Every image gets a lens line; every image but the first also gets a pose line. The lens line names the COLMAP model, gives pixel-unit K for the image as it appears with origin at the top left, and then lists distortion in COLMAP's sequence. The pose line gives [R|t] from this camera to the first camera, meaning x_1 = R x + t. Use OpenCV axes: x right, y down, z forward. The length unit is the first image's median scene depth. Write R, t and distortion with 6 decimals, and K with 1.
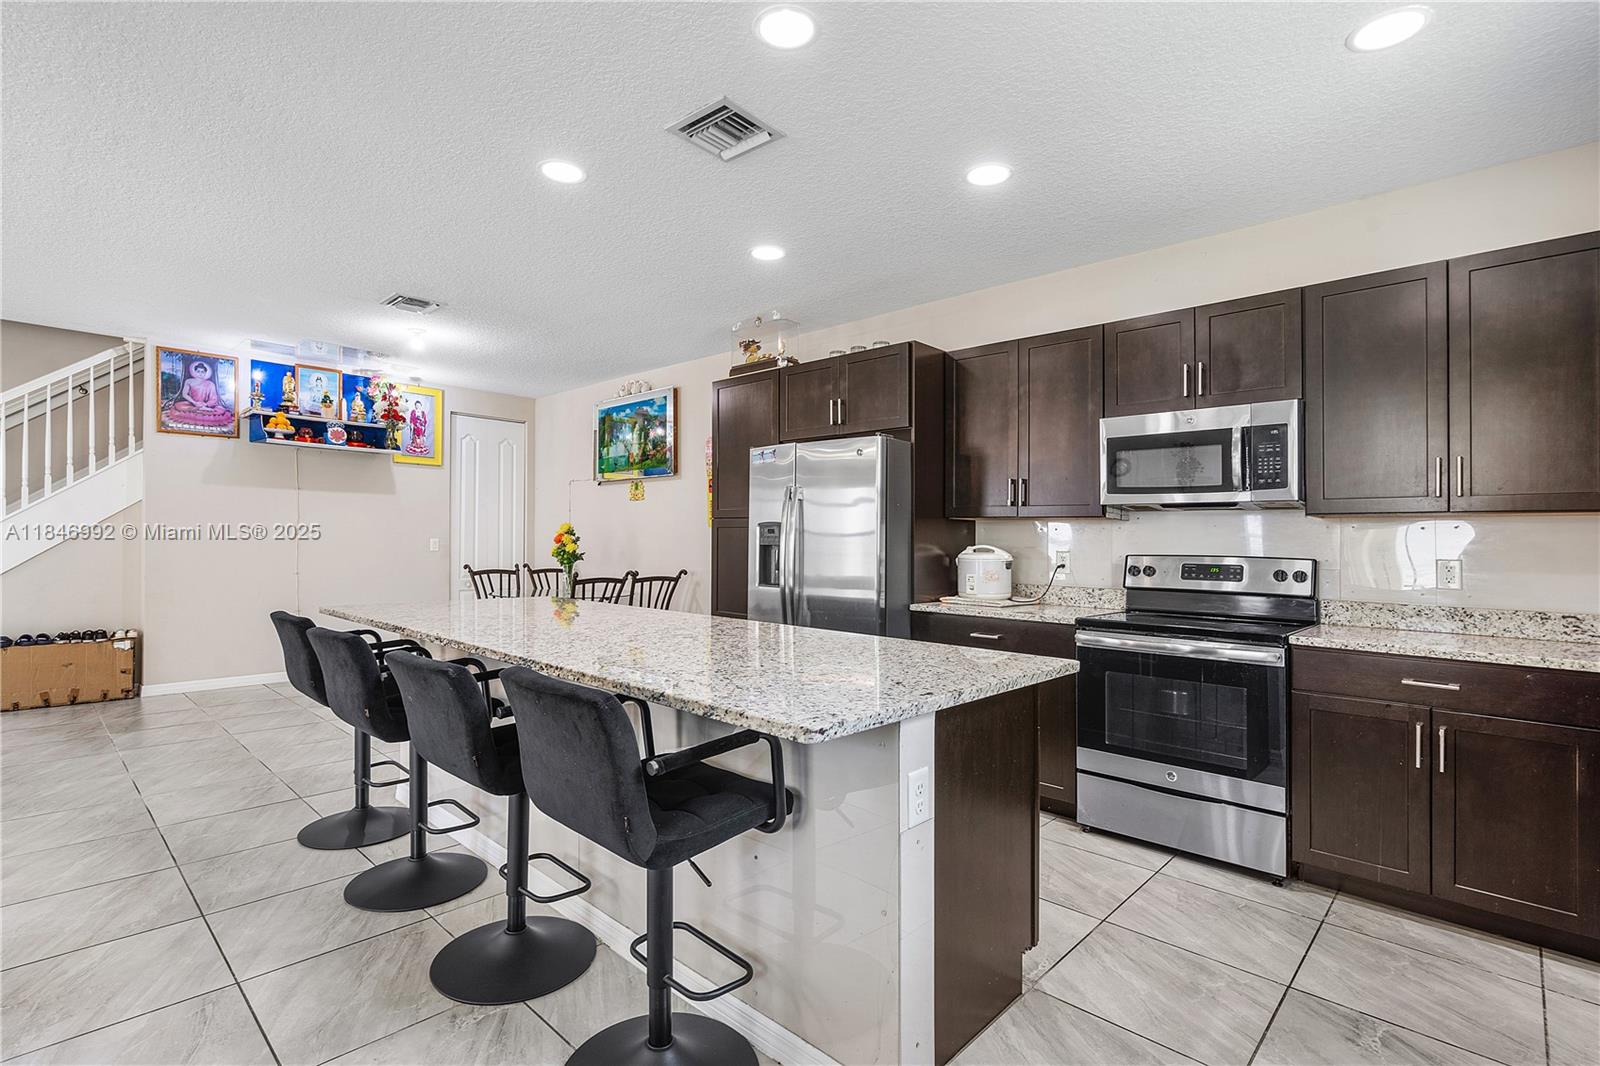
lens RADIAL K [[755.2, 0, 797.6], [0, 755.2, 543.2], [0, 0, 1]] dist [0.000449, 0.000746]
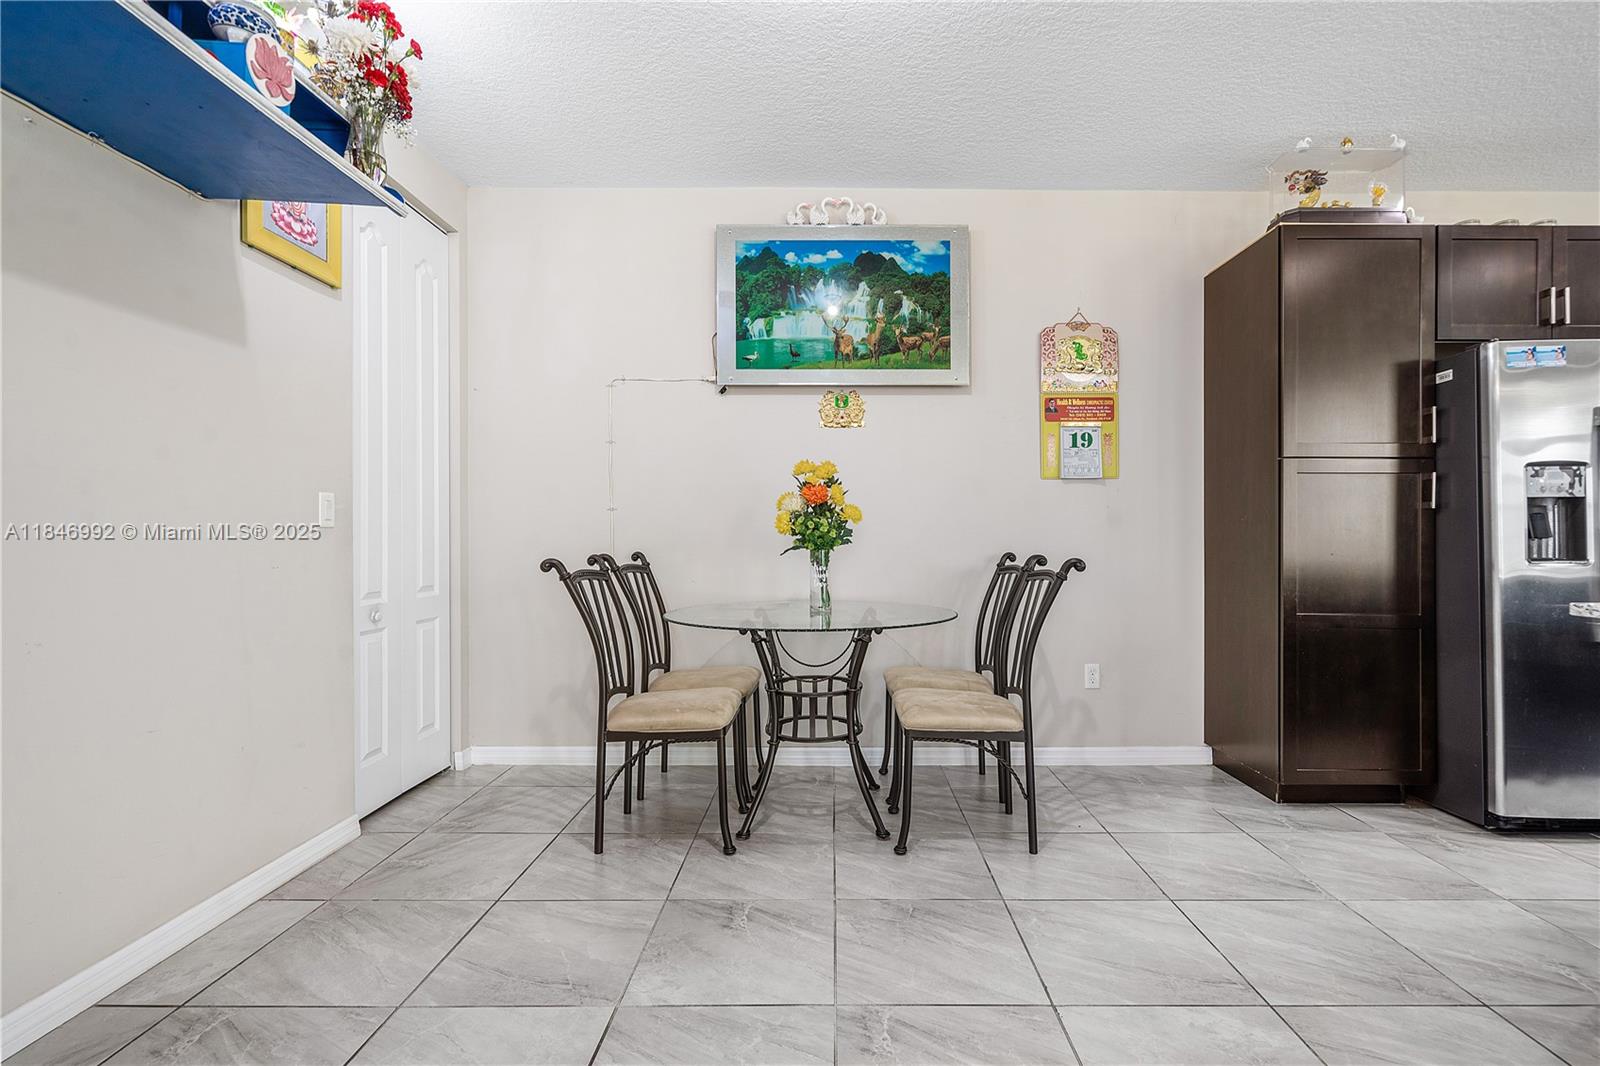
lens RADIAL K [[769.8, 0, 815.5], [0, 769.8, 560.4], [0, 0, 1]] dist [-0.001168, 0.000384]
pose [[0.732329, -0.035952, 0.680002, -0.696072], [0.010806, 0.999093, 0.041186, 0.016858], [-0.680866, -0.022813, 0.732053, 0.709724]]
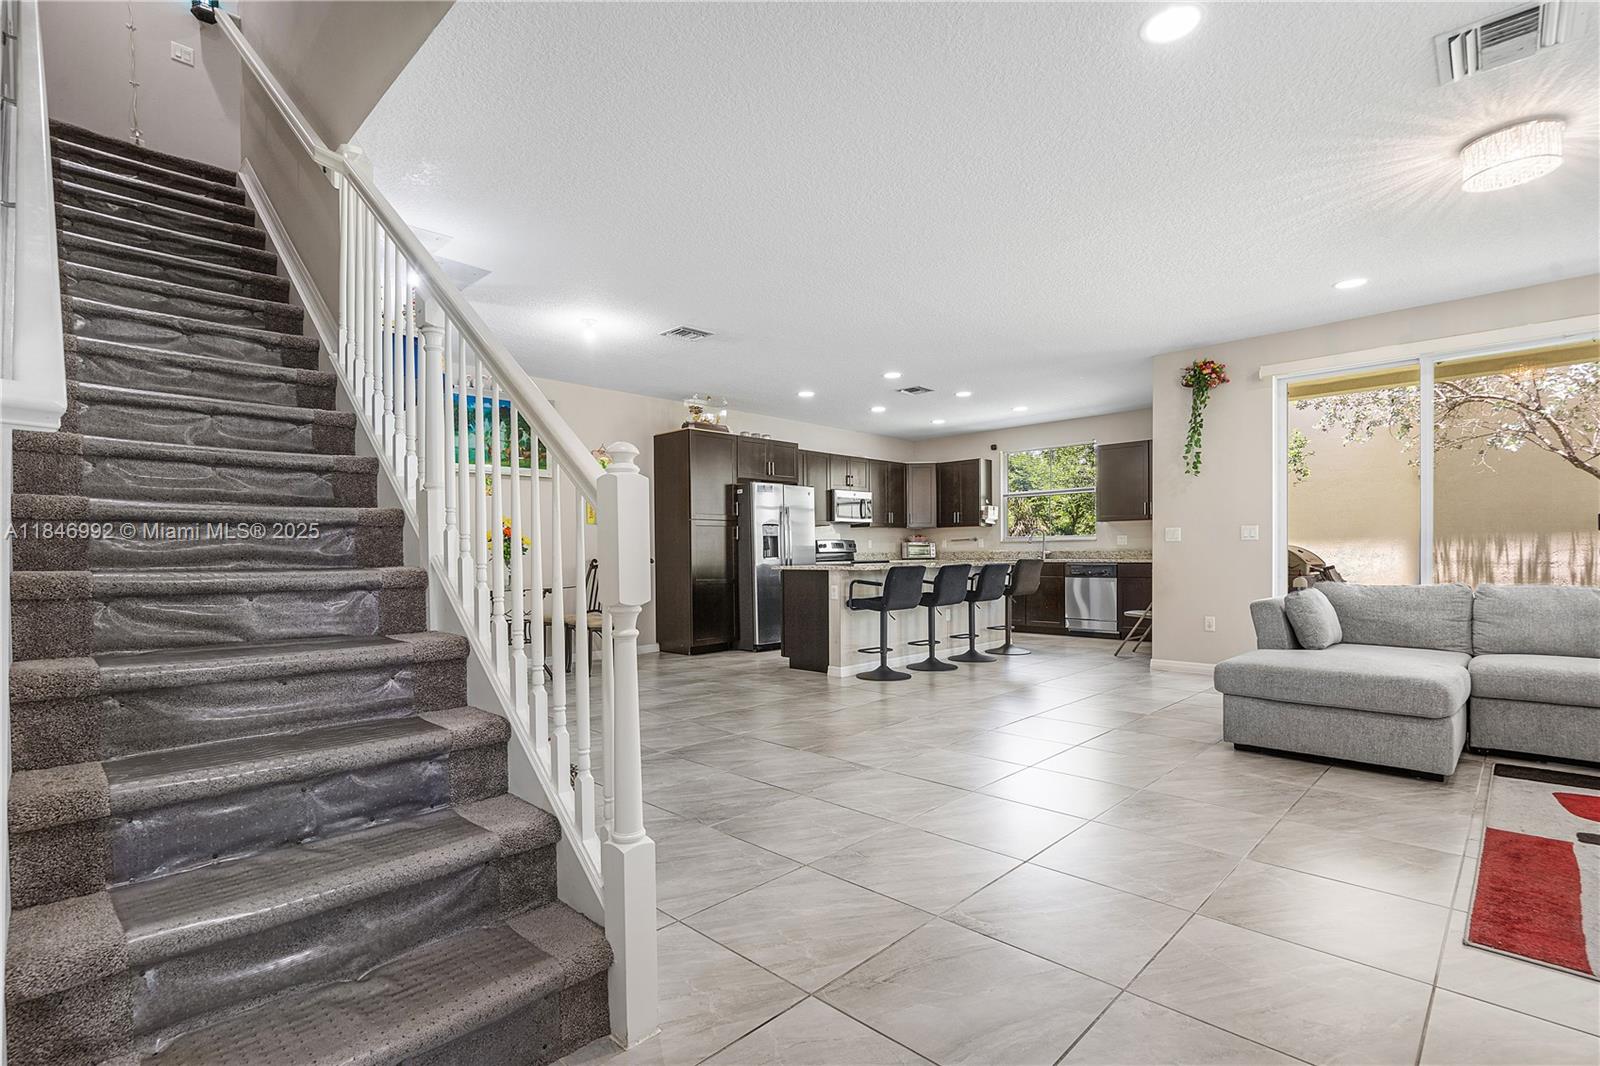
lens RADIAL K [[716.4, 0, 758.5], [0, 716.4, 577.6], [0, 0, 1]] dist [-0.028042, -0.000359]
pose [[0.078374, -0.049949, 0.995672, -1.373635], [0.009380, 0.998737, 0.049365, 0.013489], [-0.996880, 0.005471, 0.078744, 0.663697]]
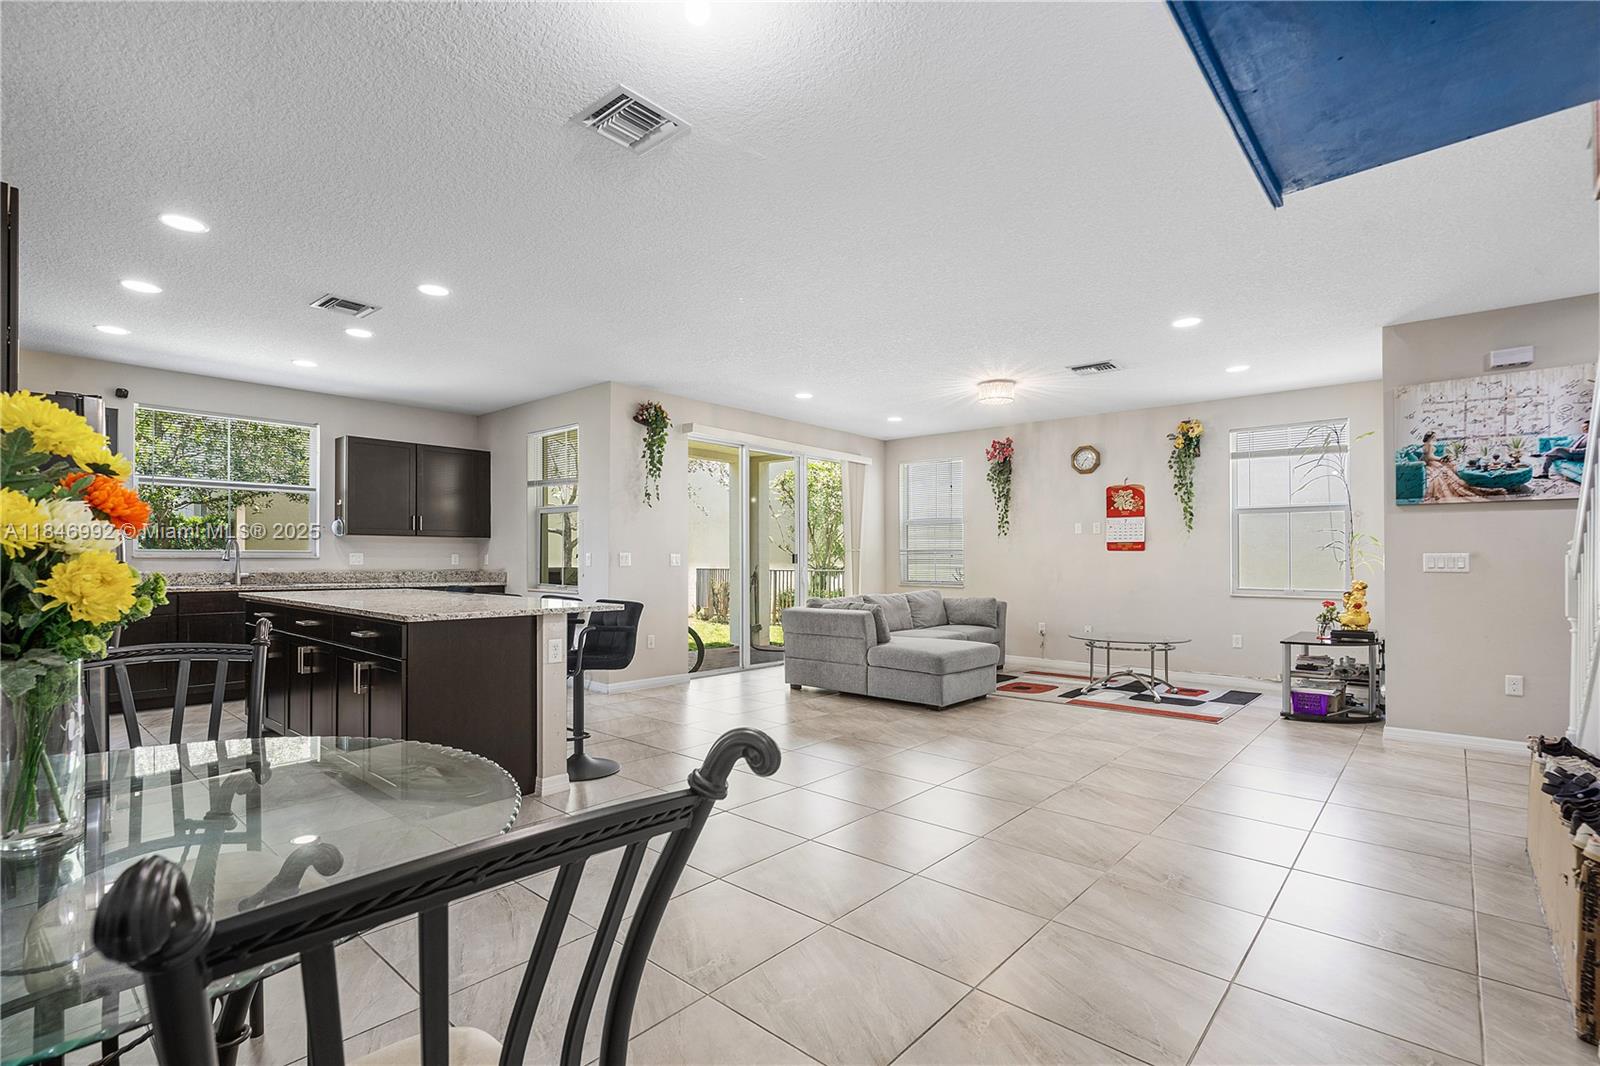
lens RADIAL K [[731.3, 0, 783.9], [0, 731.3, 555.8], [0, 0, 1]] dist [-0.000165, -0.000019]
pose [[-0.999688, -0.021332, -0.013001, -0.511502], [-0.021236, 0.999746, -0.007530, 0.004761], [0.013159, -0.007252, -0.999887, 1.262304]]
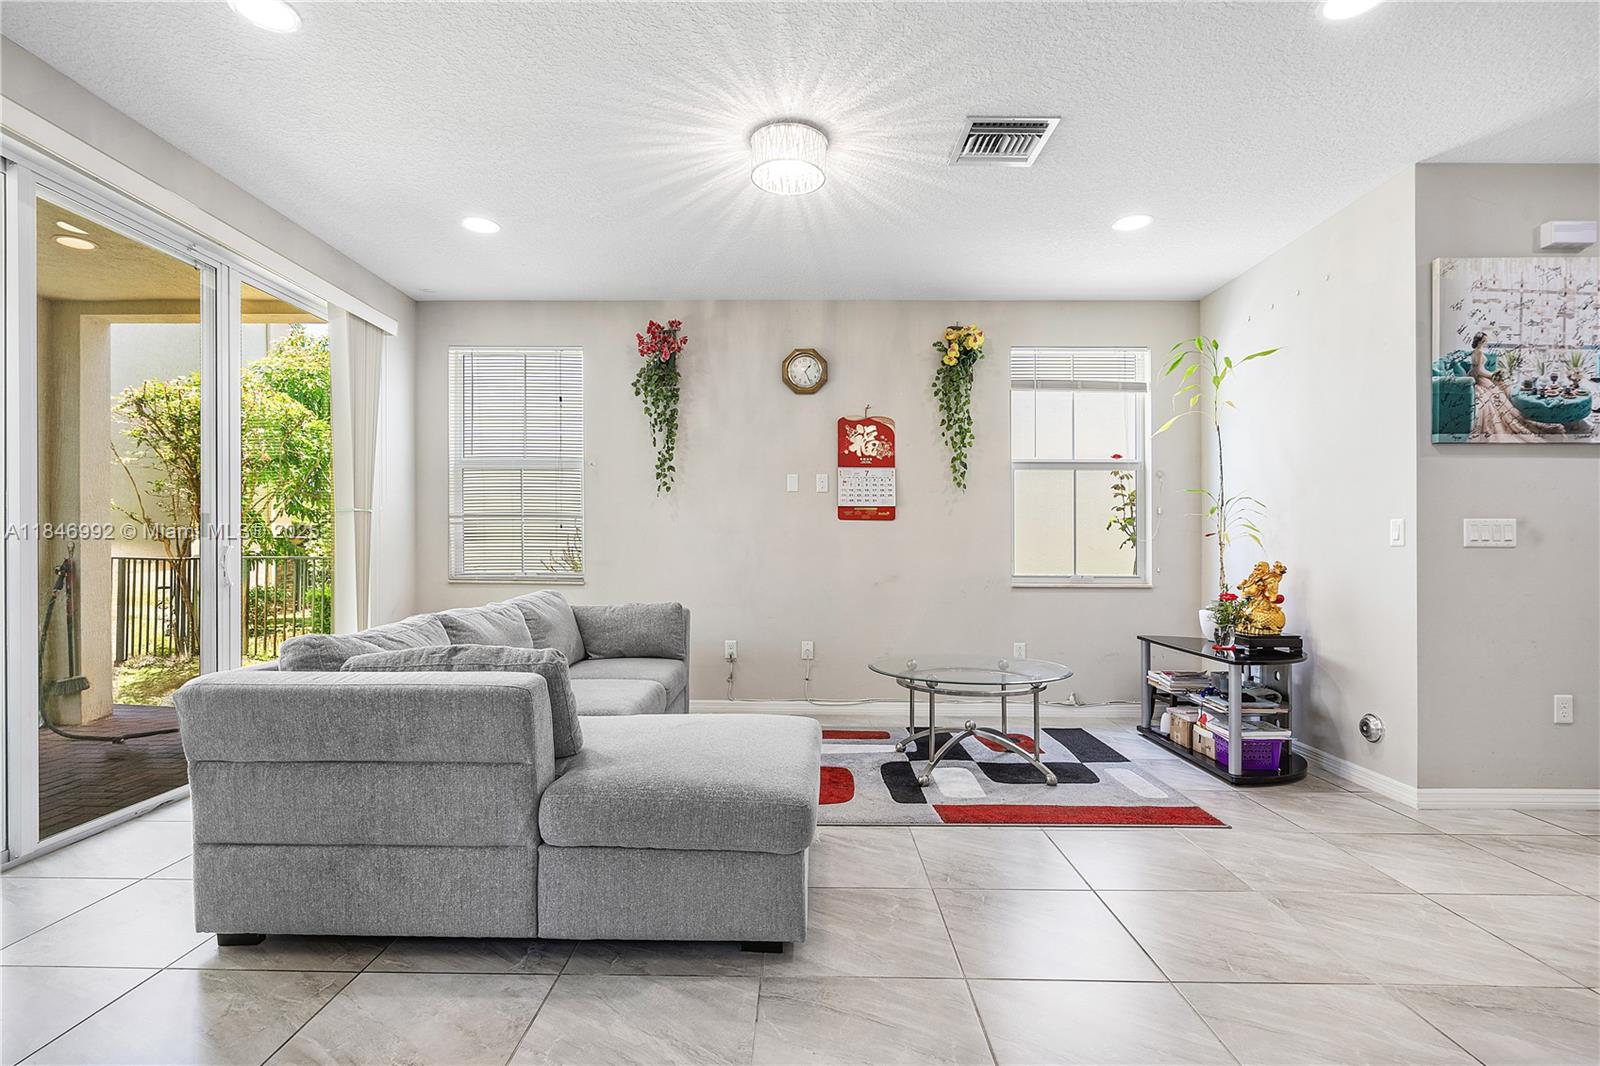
lens RADIAL K [[754.1, 0, 791.1], [0, 754.1, 553.9], [0, 0, 1]] dist [-0.003373, -0.000158]
pose [[-0.742775, -0.017058, -0.669324, -0.501483], [-0.017145, 0.999832, -0.006455, 0.018294], [0.669322, 0.006681, -0.742942, 0.554077]]
